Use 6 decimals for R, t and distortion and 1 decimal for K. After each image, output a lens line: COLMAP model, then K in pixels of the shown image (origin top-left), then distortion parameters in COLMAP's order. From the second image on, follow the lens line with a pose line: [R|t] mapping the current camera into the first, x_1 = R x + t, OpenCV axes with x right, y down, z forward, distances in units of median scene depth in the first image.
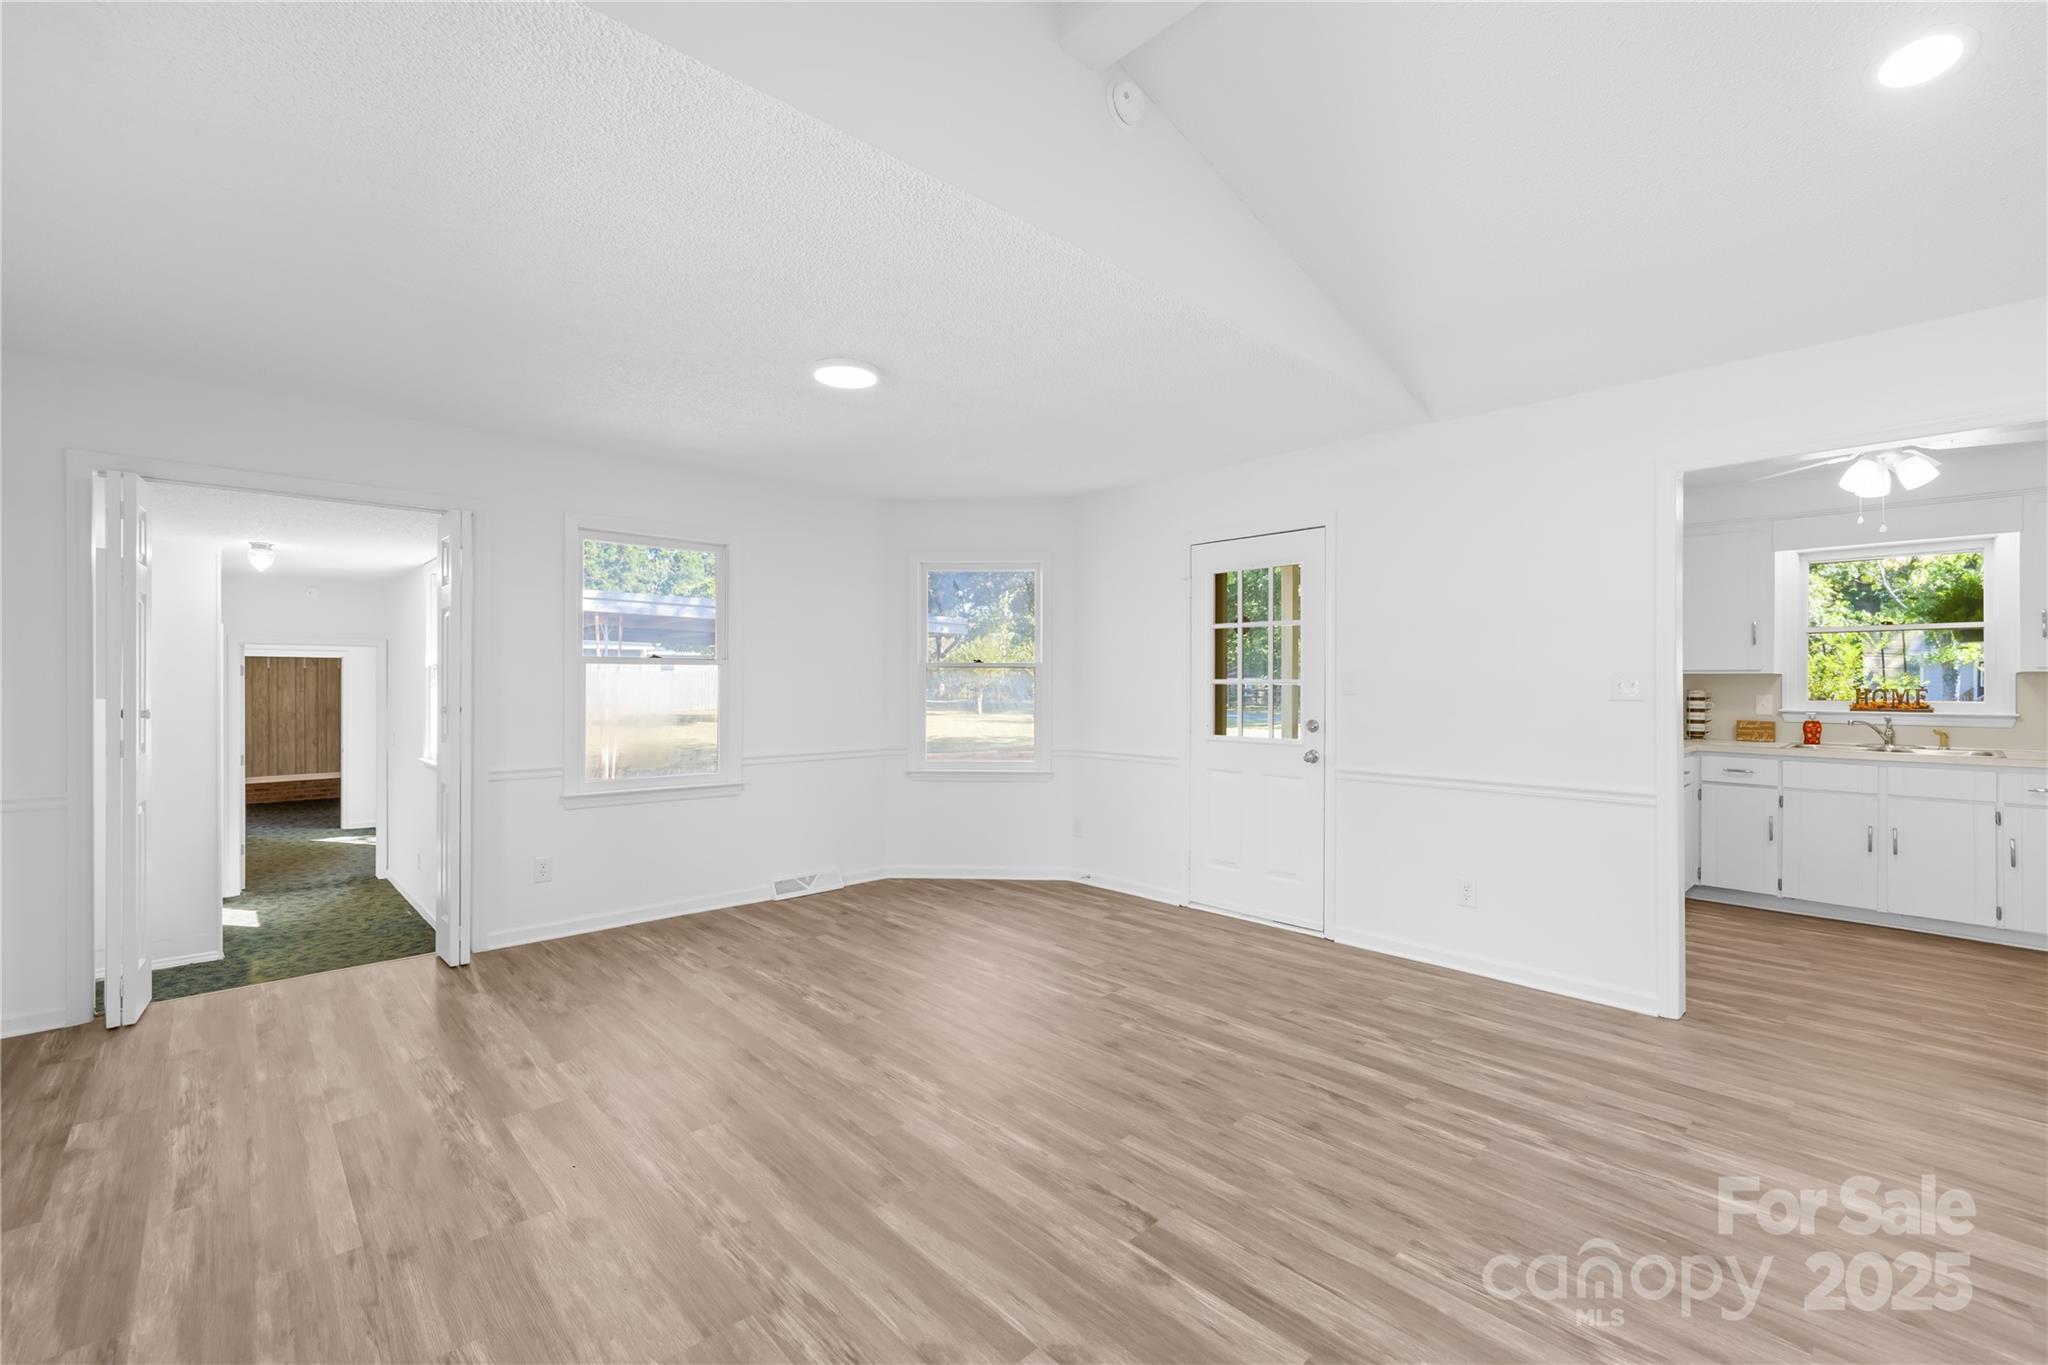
lens RADIAL K [[879.2, 0, 1024.5], [0, 879.2, 690.1], [0, 0, 1]] dist [-0.000031, 0.000323]
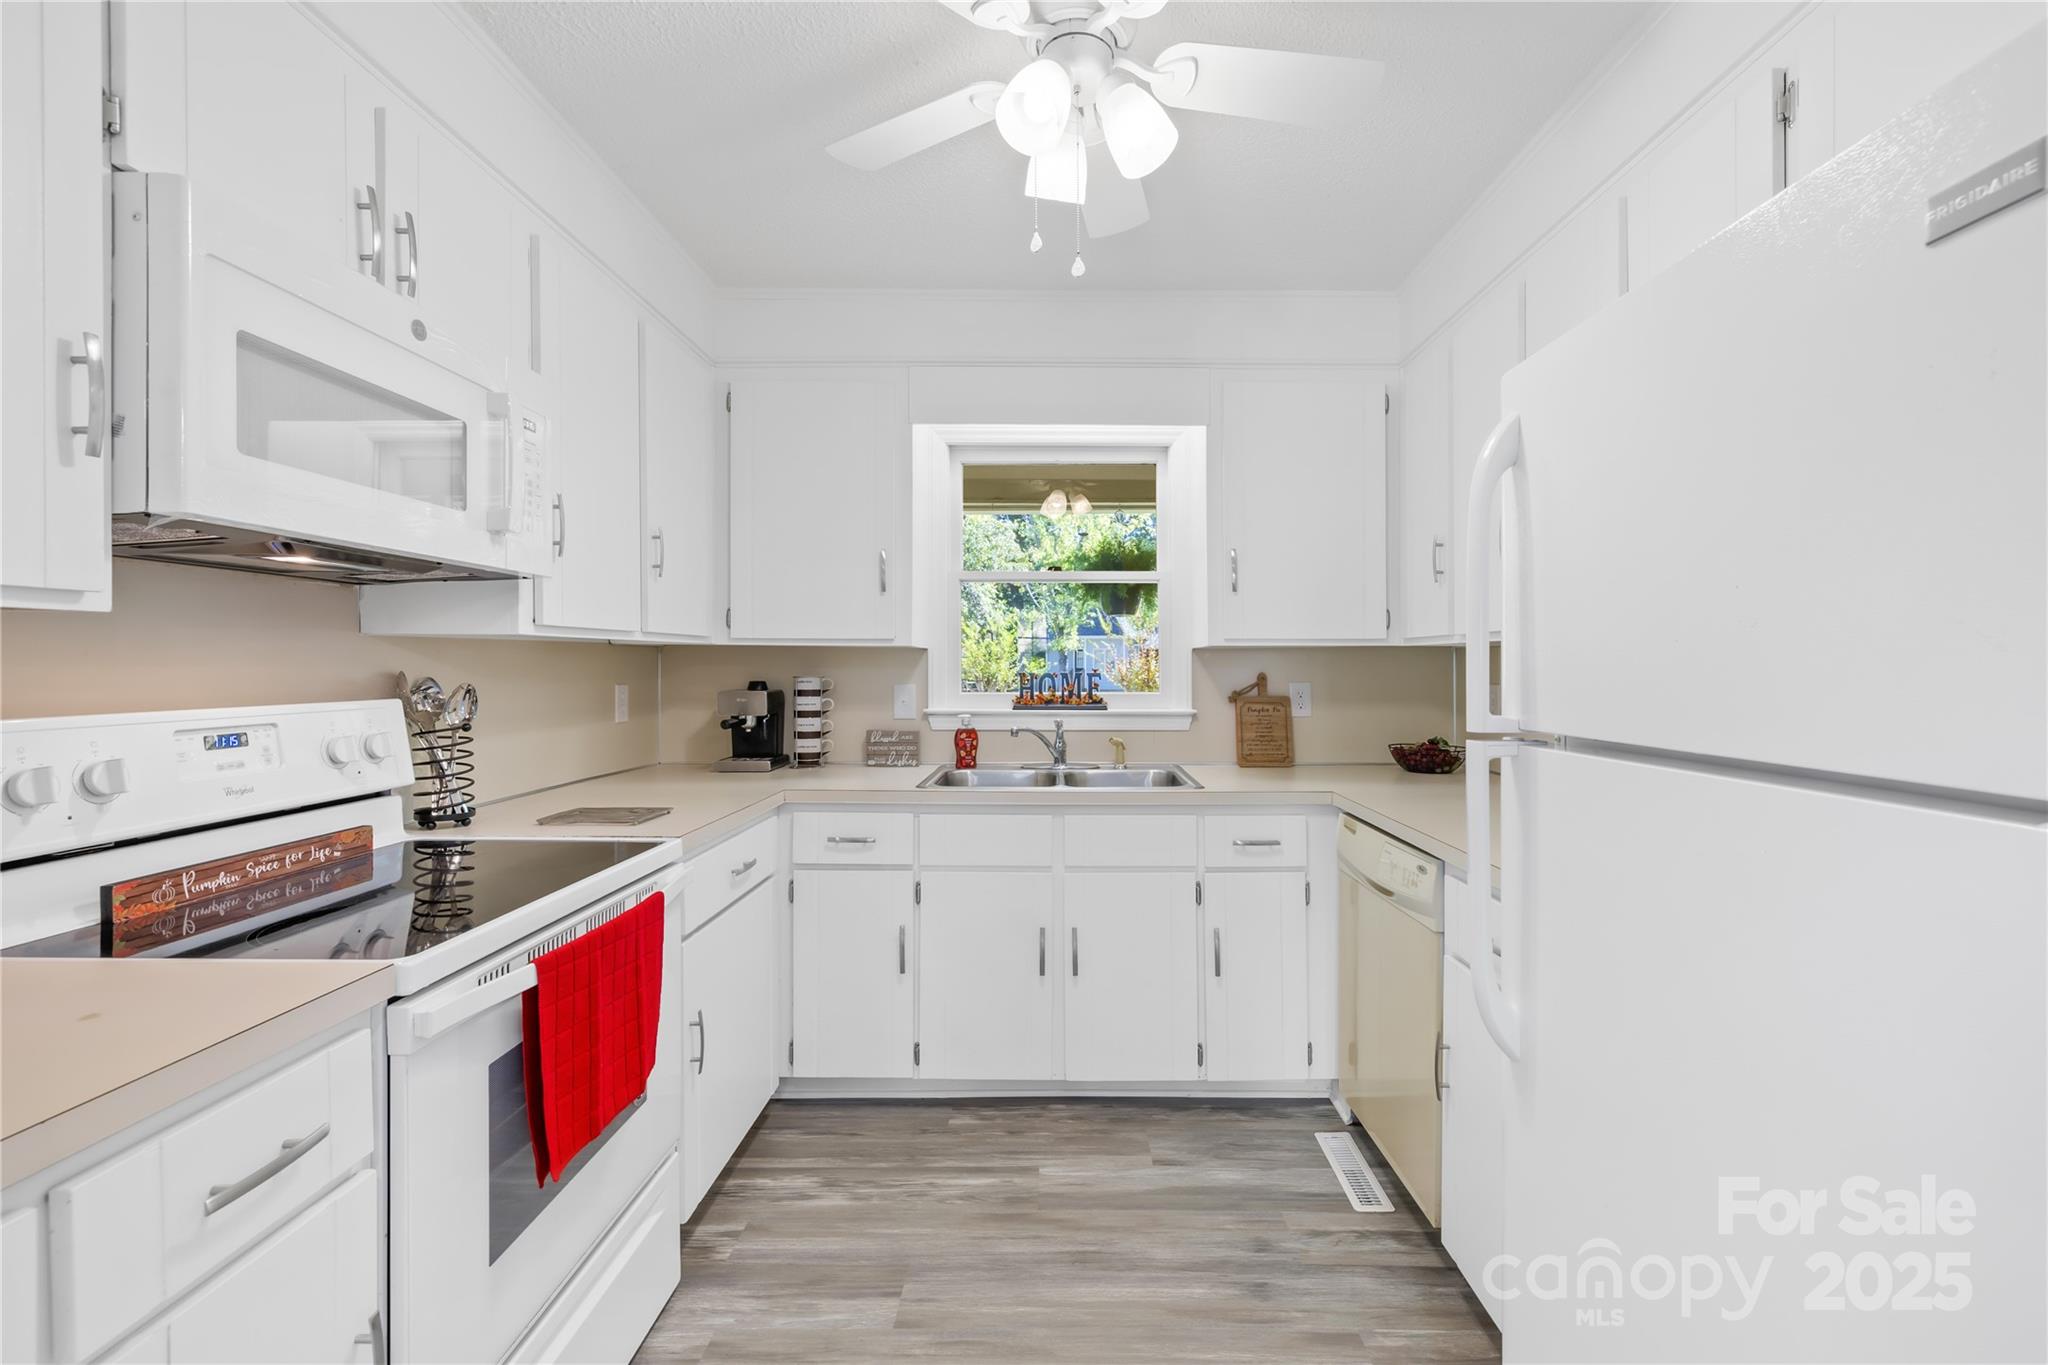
lens RADIAL K [[883.3, 0, 1023.7], [0, 883.3, 669.4], [0, 0, 1]] dist [-0.000340, -0.000014]
pose [[0.715811, -0.002981, 0.698288, 0.520883], [0.005669, 0.999983, -0.001543, -0.003540], [-0.698271, 0.005063, 0.715816, 0.560890]]
